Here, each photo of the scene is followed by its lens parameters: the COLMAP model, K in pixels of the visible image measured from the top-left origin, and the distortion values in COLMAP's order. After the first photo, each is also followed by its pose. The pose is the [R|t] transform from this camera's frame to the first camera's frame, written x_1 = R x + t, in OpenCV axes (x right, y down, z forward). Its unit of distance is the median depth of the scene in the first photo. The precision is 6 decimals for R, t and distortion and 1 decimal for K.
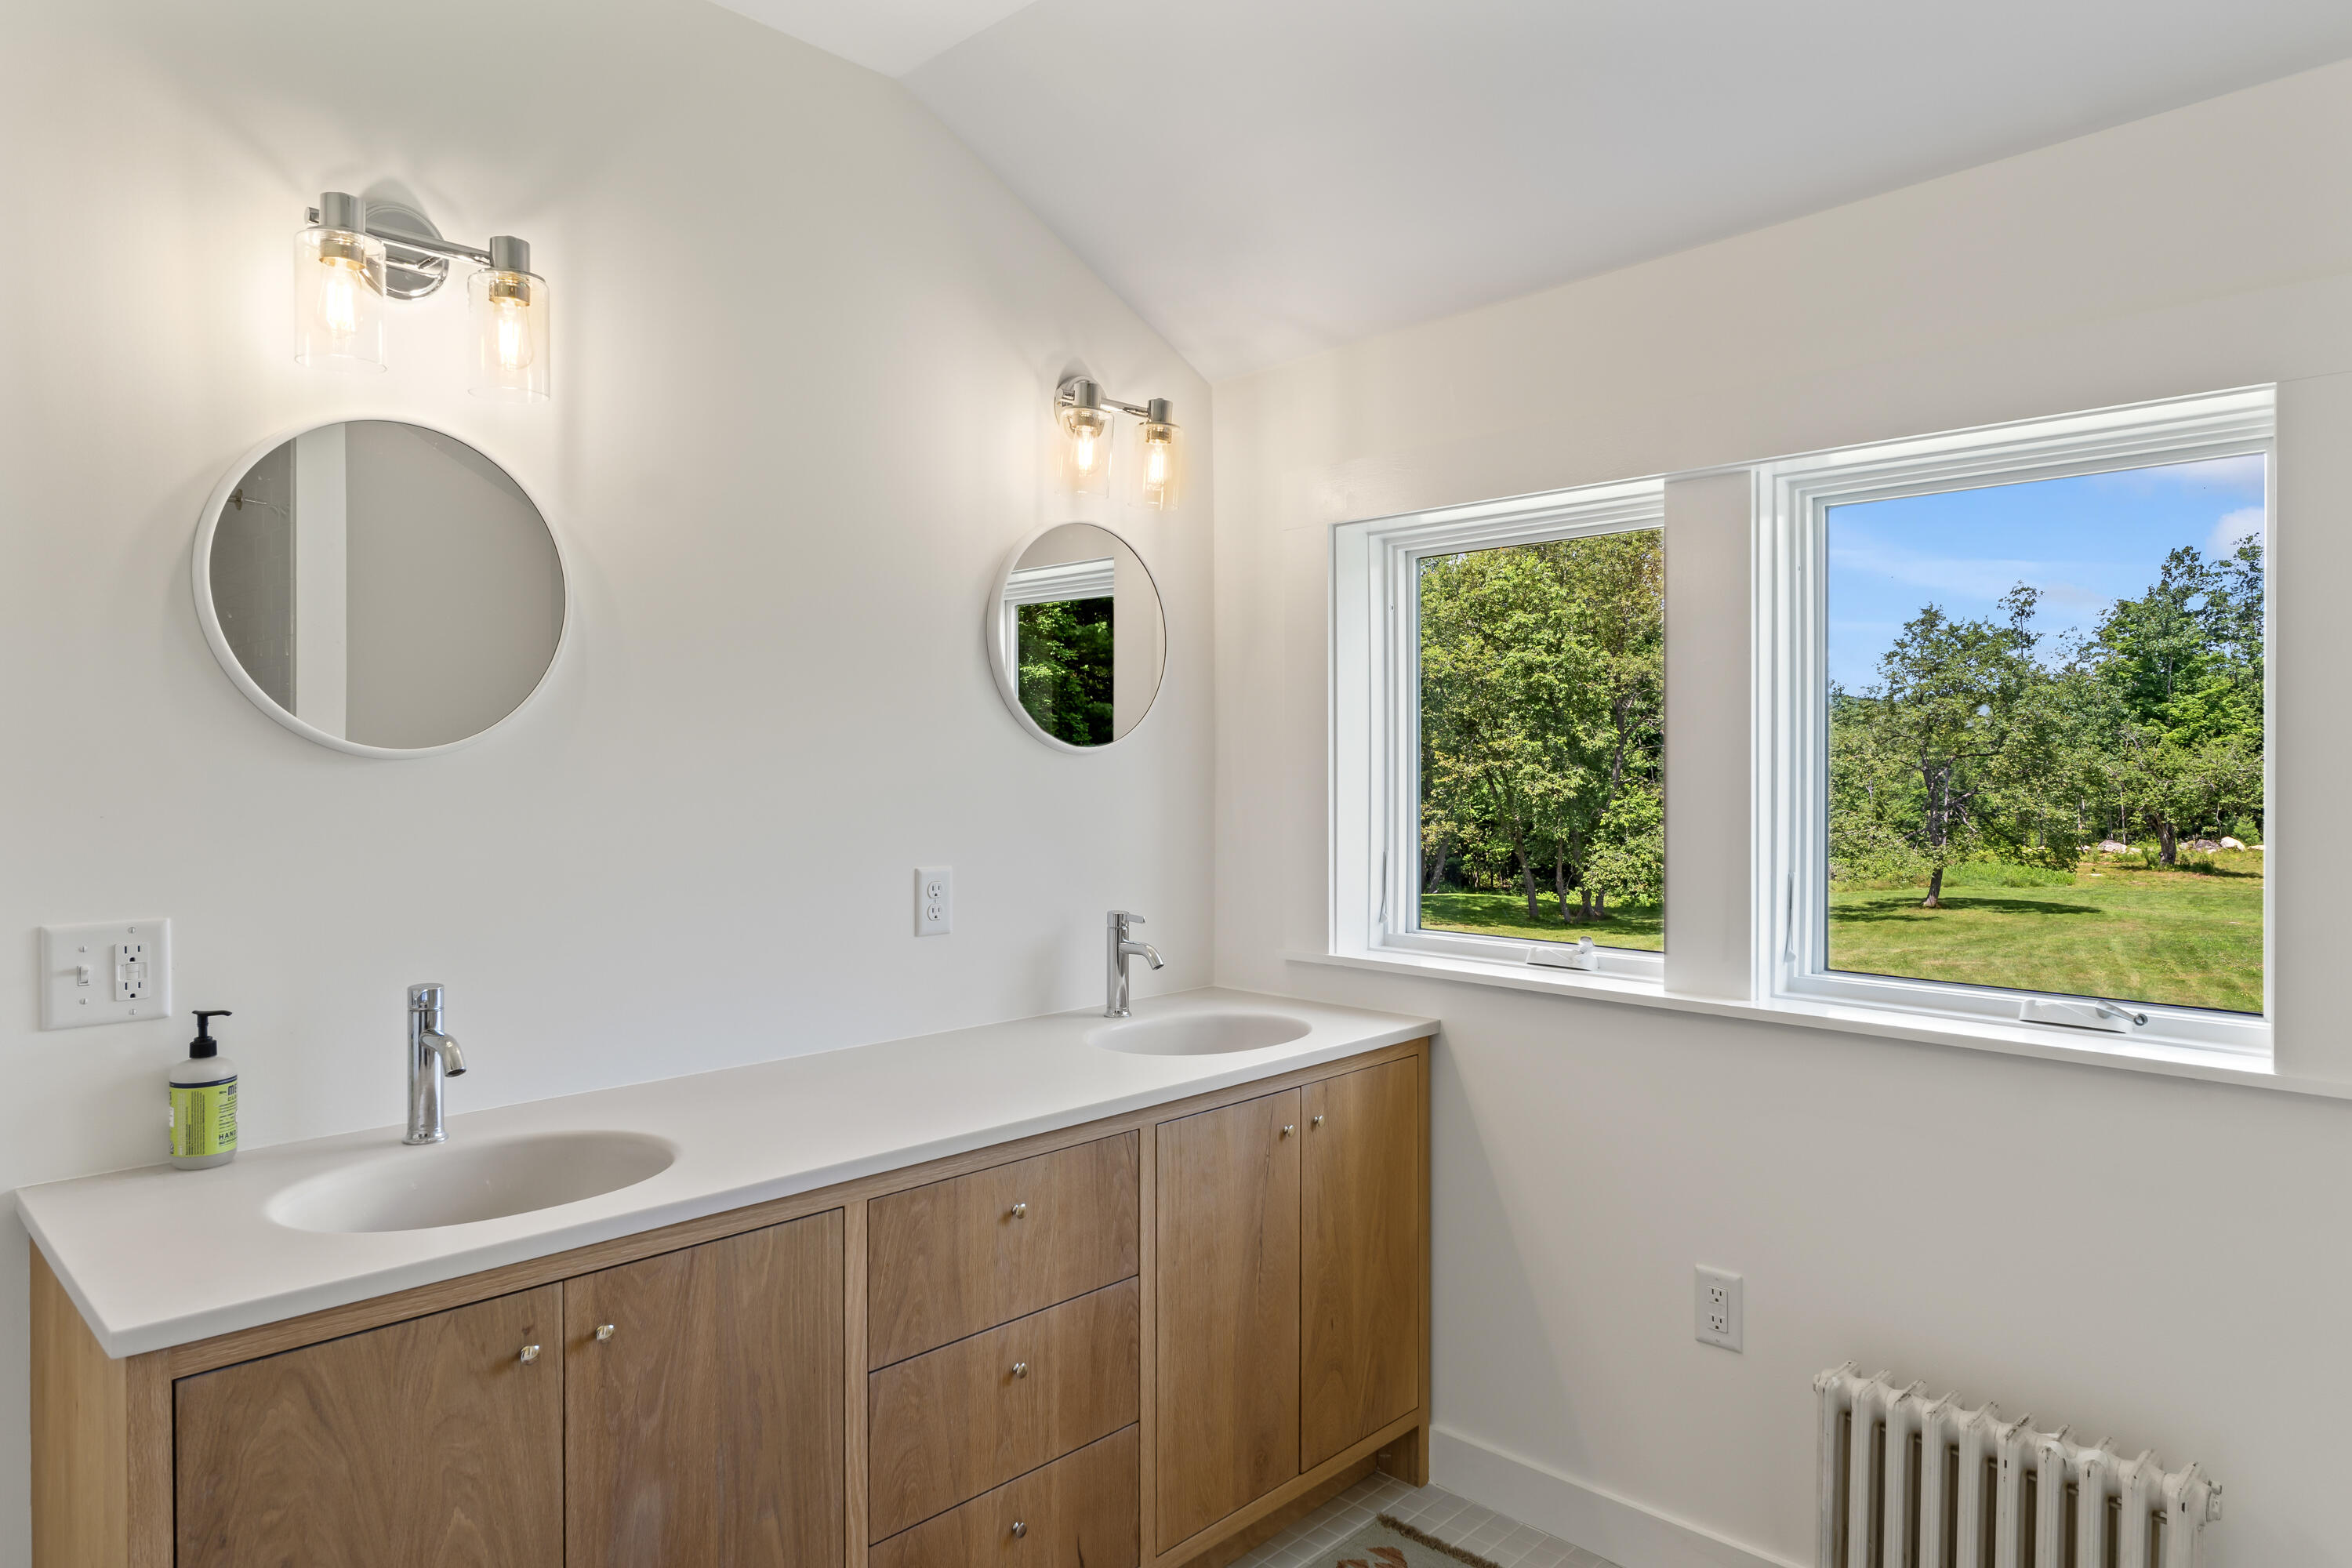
lens RADIAL K [[1454.7, 0, 1177.0], [0, 1454.7, 781.4], [0, 0, 1]] dist [-0.000111, 0.000224]
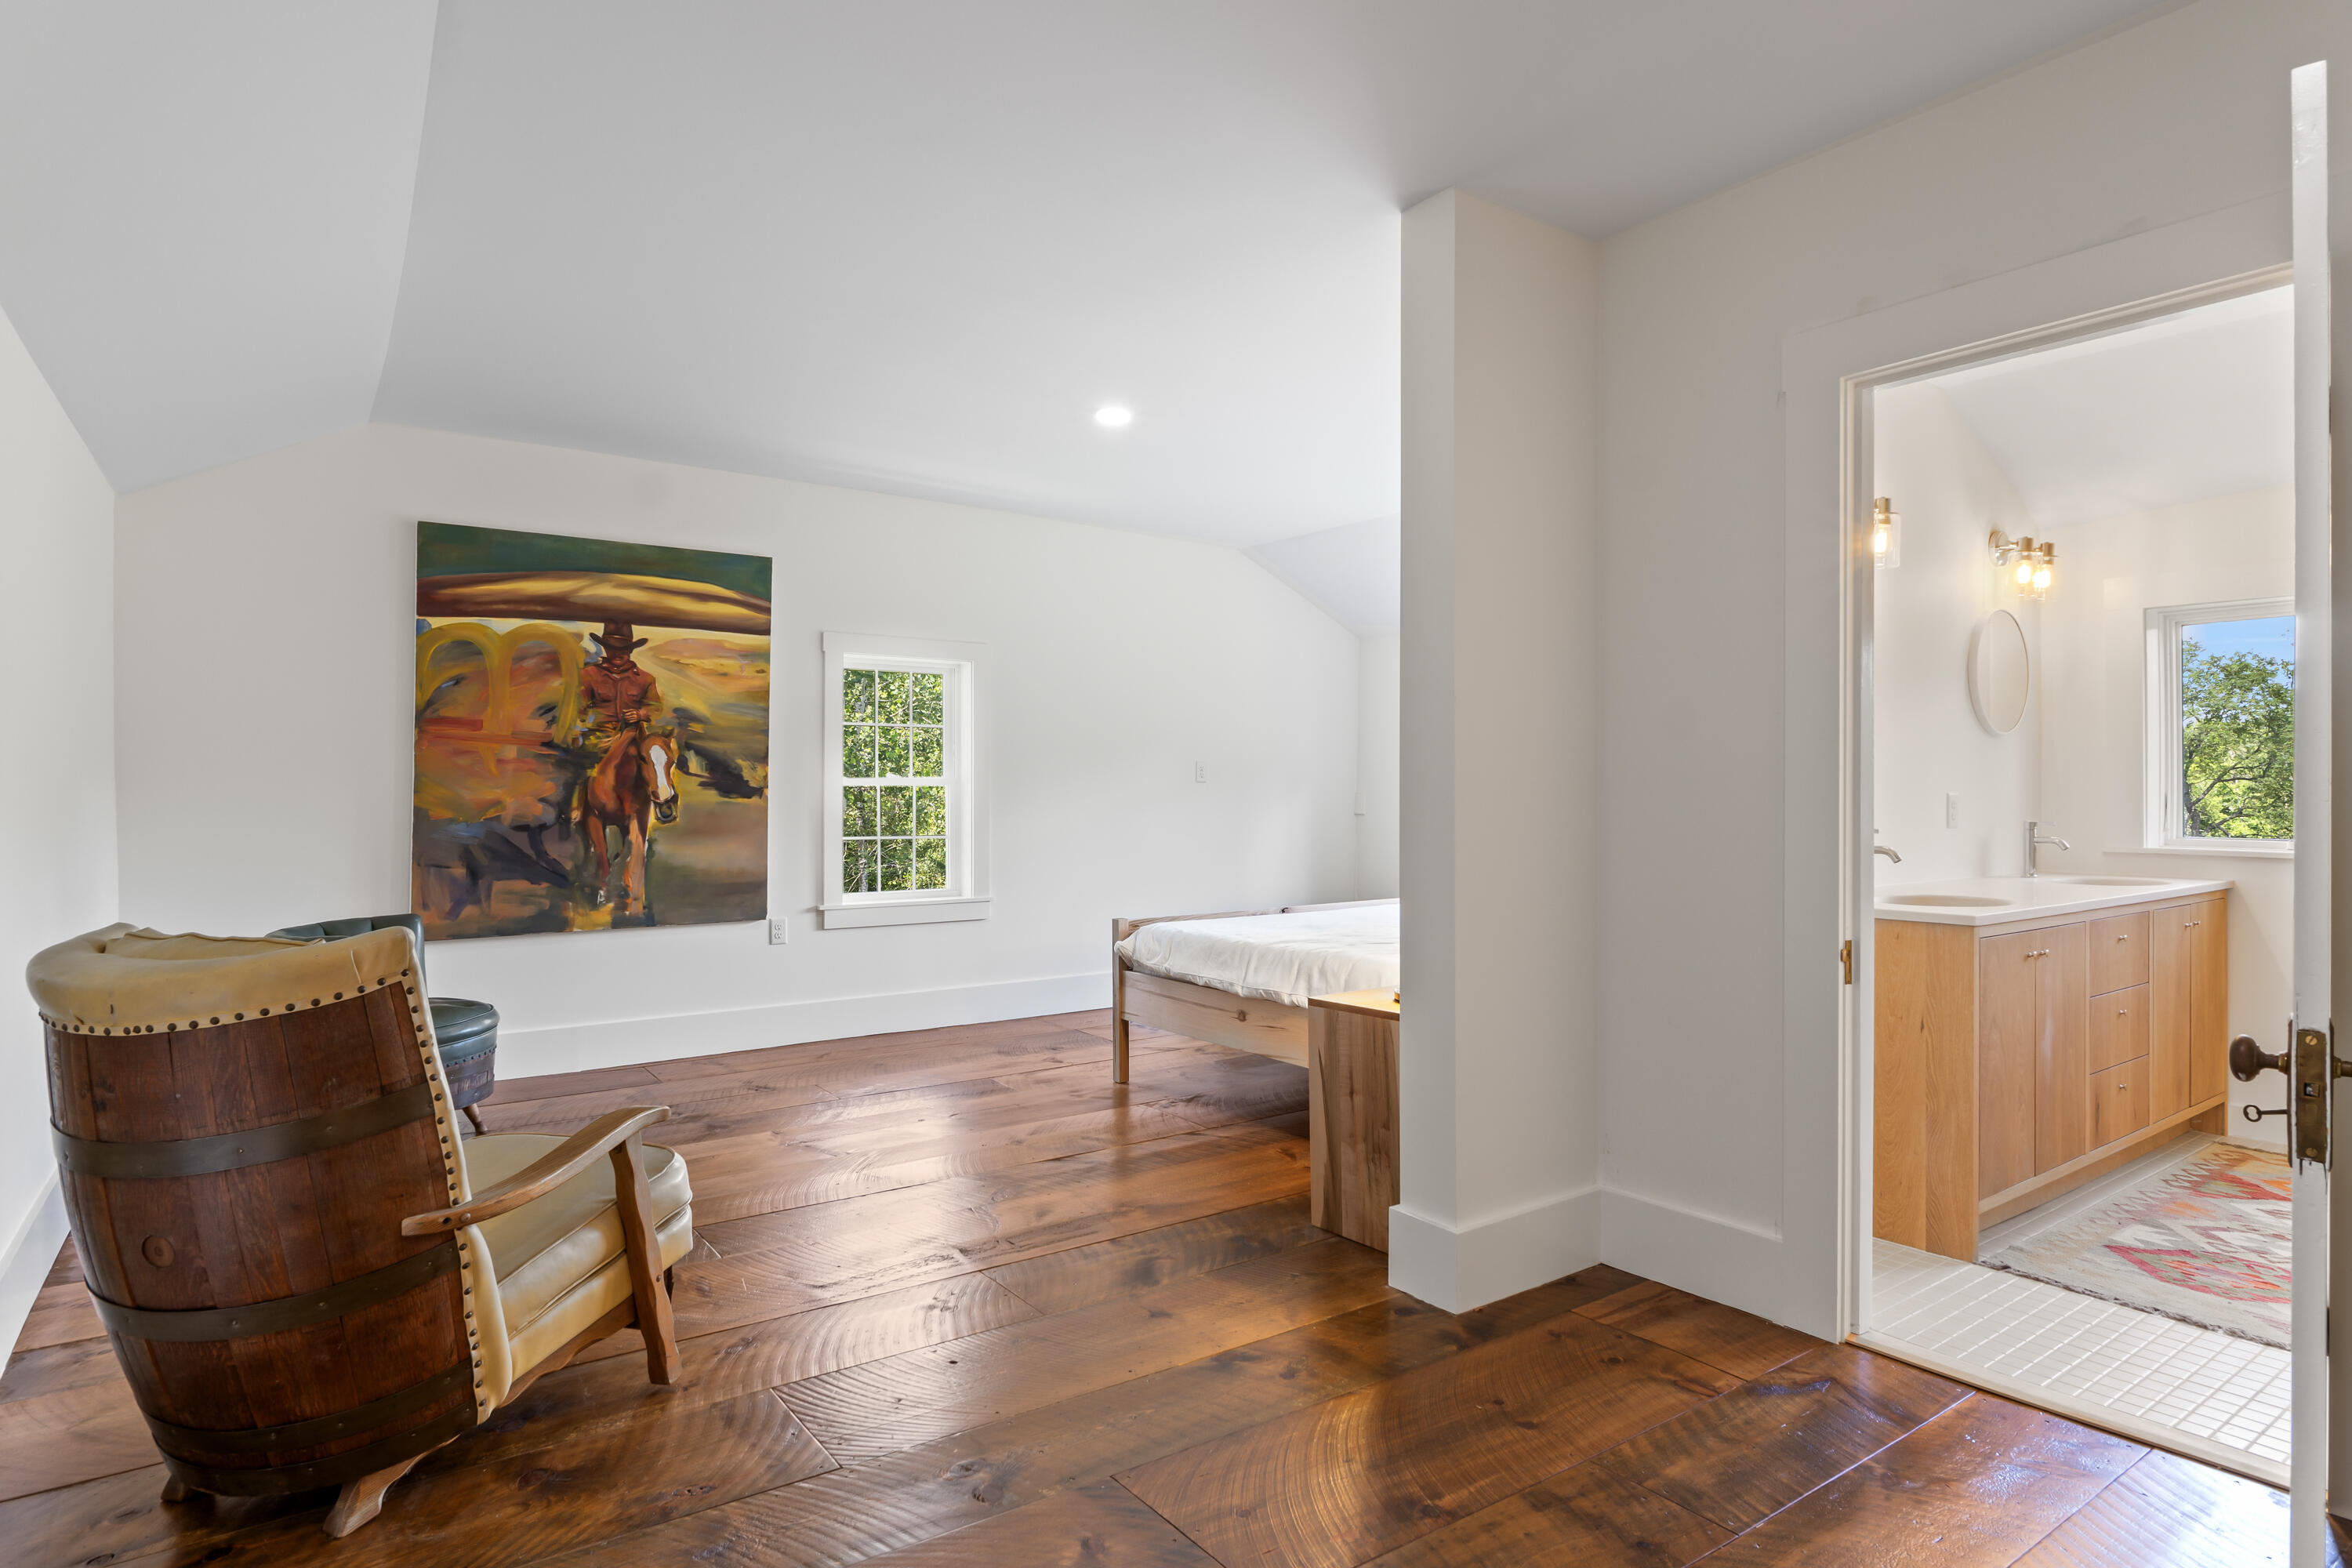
lens RADIAL K [[1260.5, 0, 1176.7], [0, 1260.5, 784.7], [0, 0, 1]] dist [0.001454, 0.000389]
pose [[0.983871, 0.008719, -0.178664, -0.808212], [-0.010707, 0.999891, -0.010167, 0.071242], [0.178556, 0.011916, 0.983858, -0.762376]]
